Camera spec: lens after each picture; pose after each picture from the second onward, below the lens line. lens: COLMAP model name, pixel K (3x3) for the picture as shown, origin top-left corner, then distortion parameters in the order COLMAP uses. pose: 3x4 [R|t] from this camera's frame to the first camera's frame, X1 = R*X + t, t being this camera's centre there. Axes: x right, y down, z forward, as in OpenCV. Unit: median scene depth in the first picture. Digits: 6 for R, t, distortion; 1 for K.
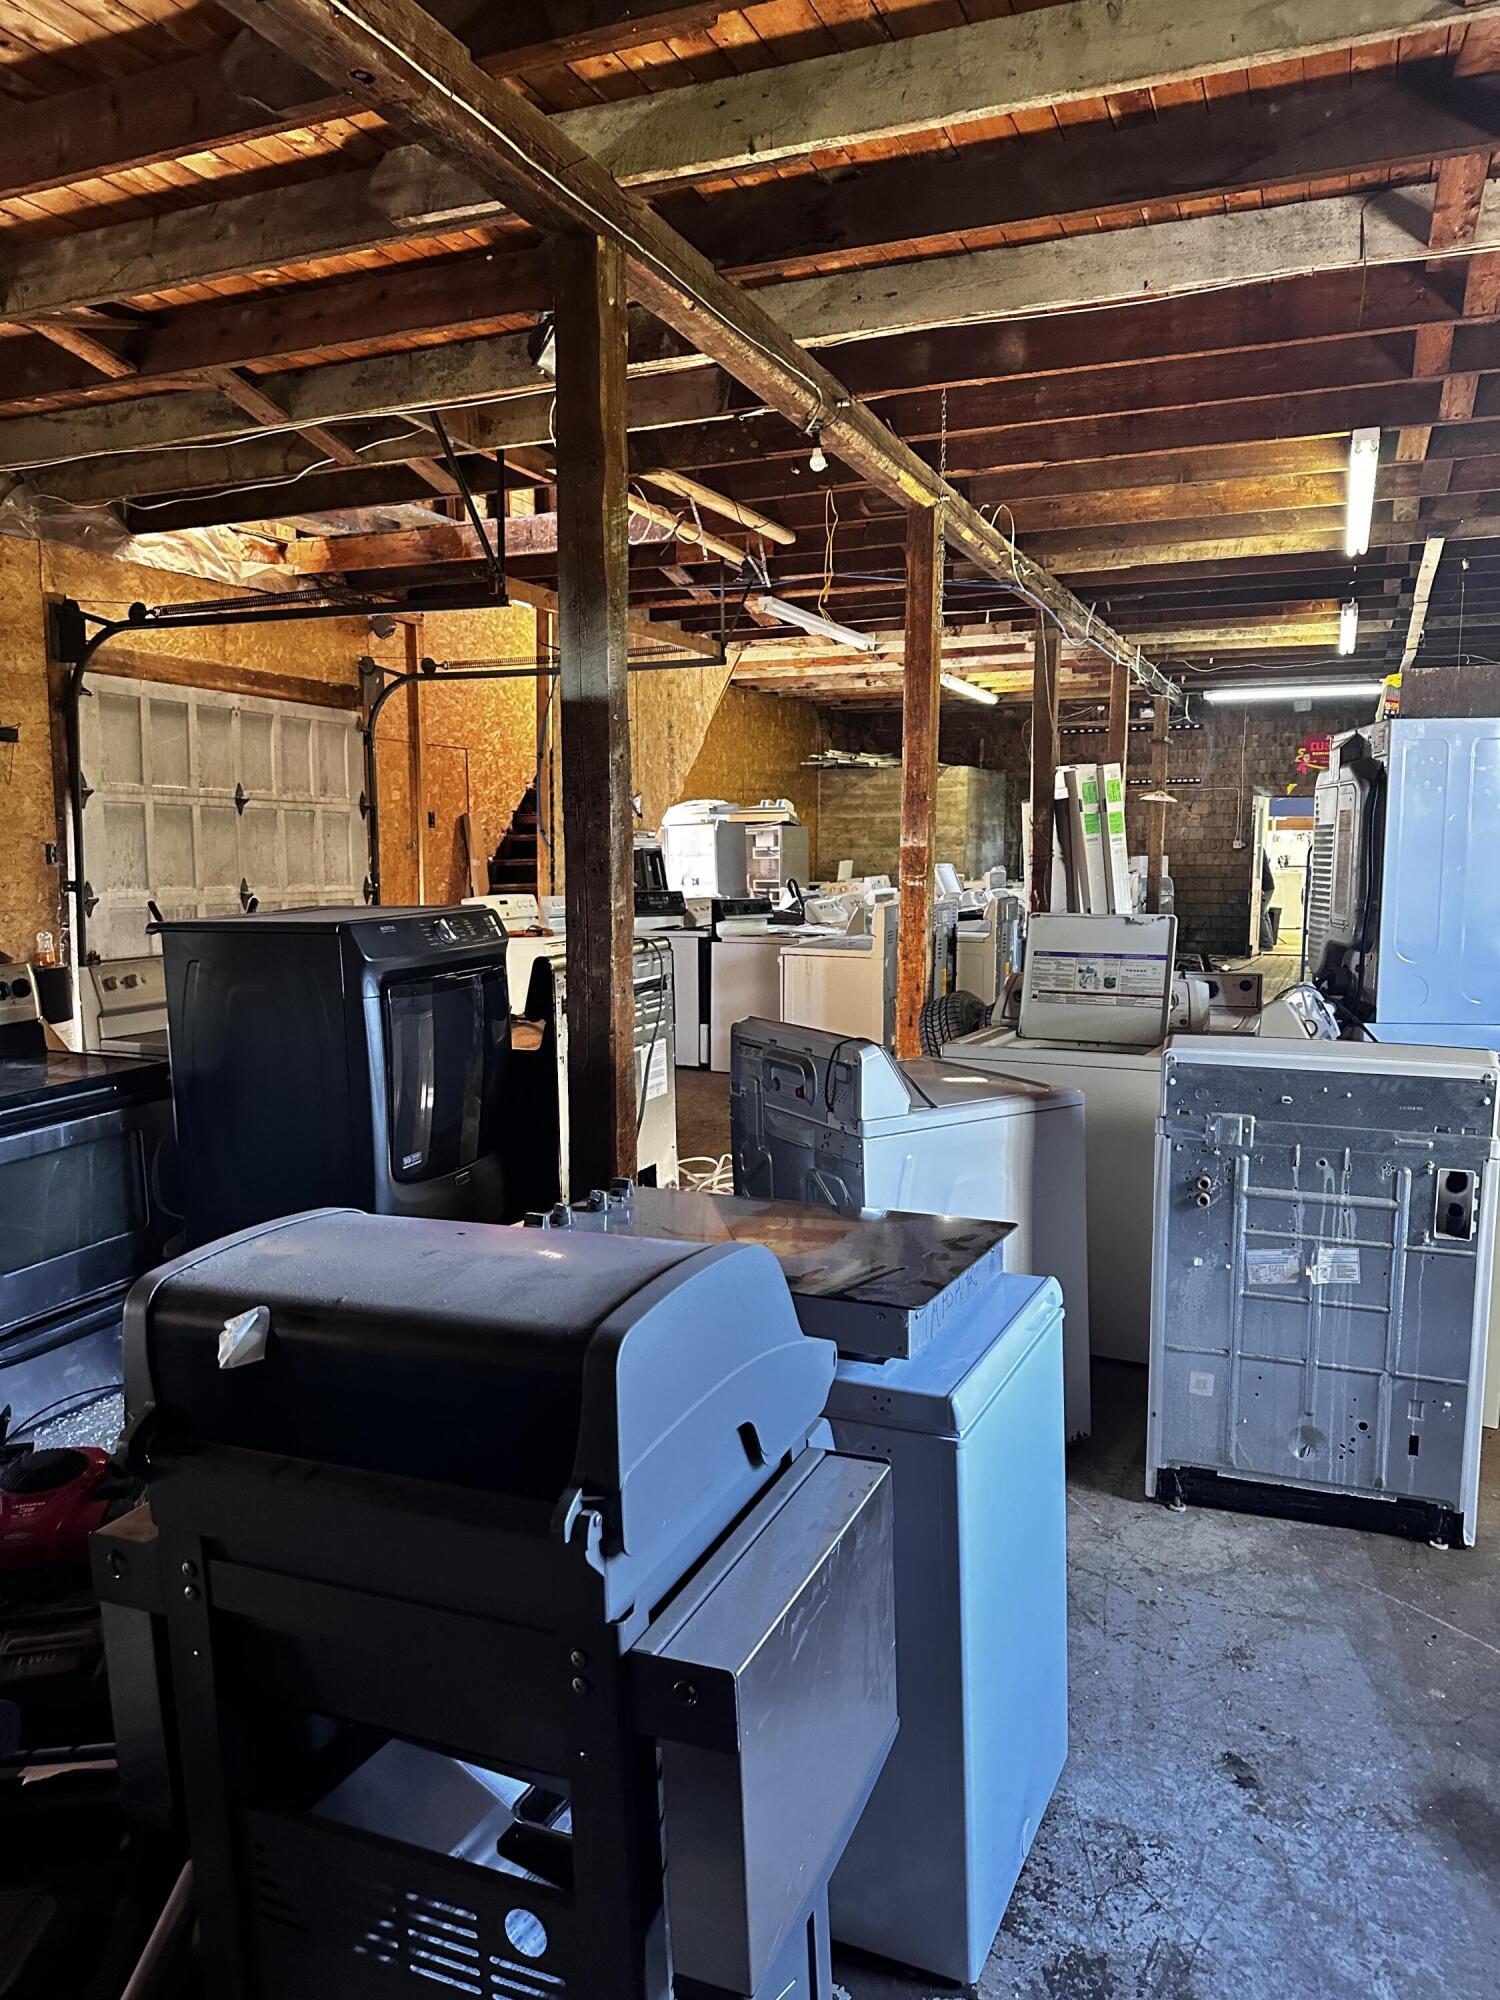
lens RADIAL K [[1411.5, 0, 767.2], [0, 1411.5, 1001.8], [0, 0, 1]] dist [0.021267, -0.028021]
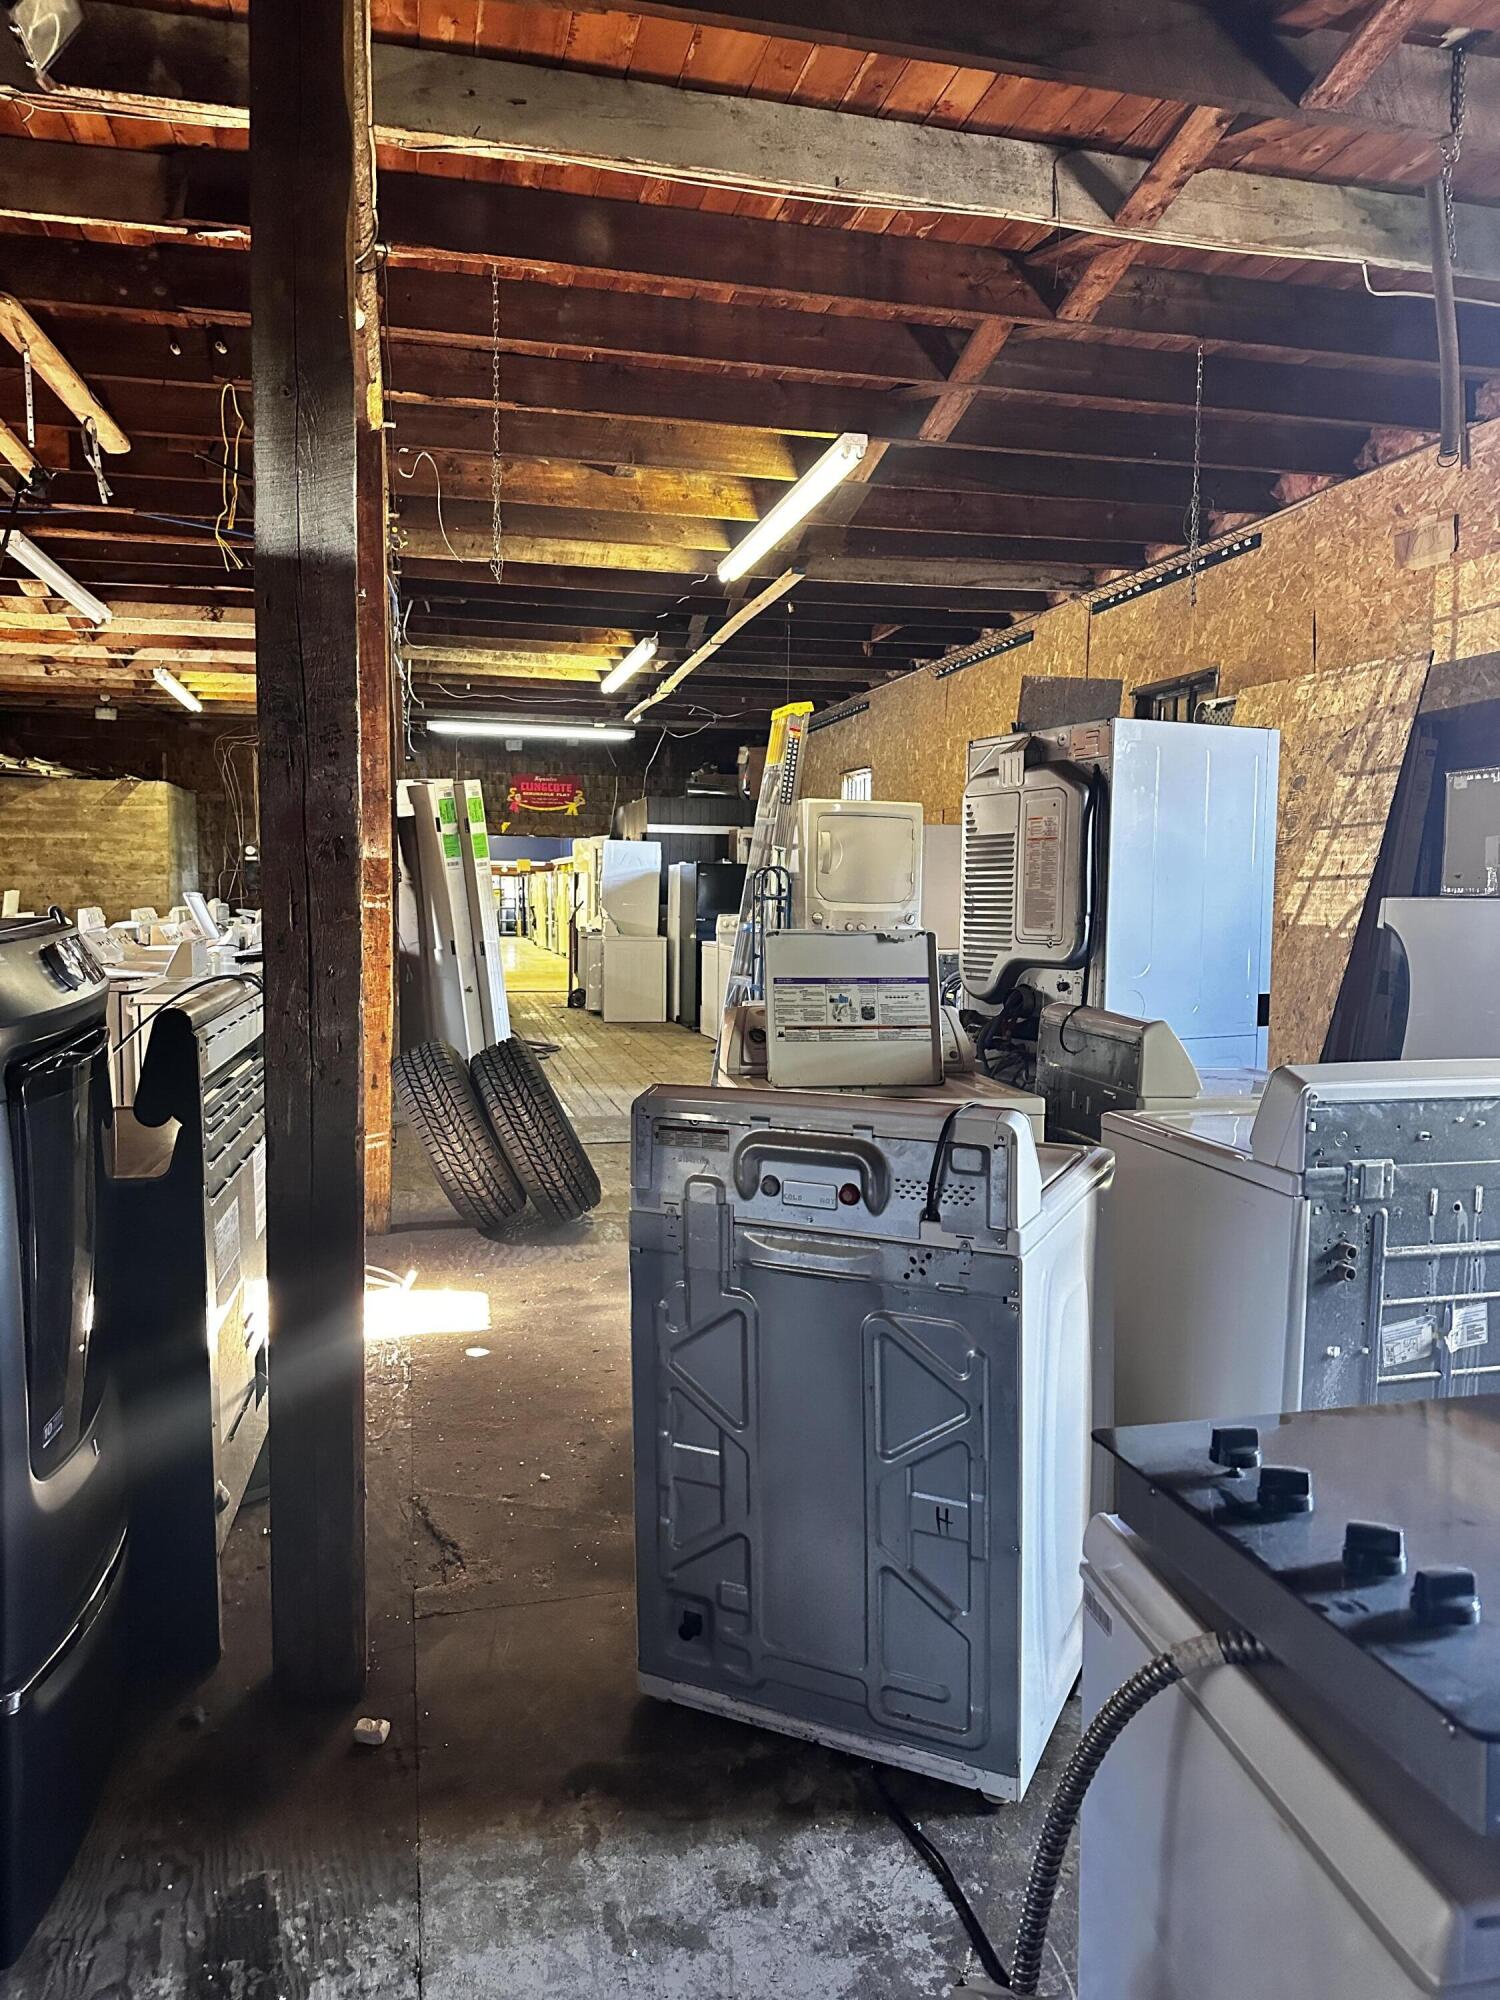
lens RADIAL K [[1411.5, 0, 748.4], [0, 1411.5, 1012.9], [0, 0, 1]] dist [0.021267, -0.028021]
pose [[0.812986, -0.037021, 0.581105, -0.269476], [0.051586, 0.998632, -0.008549, -0.009451], [-0.579993, 0.036927, 0.813784, 0.350045]]
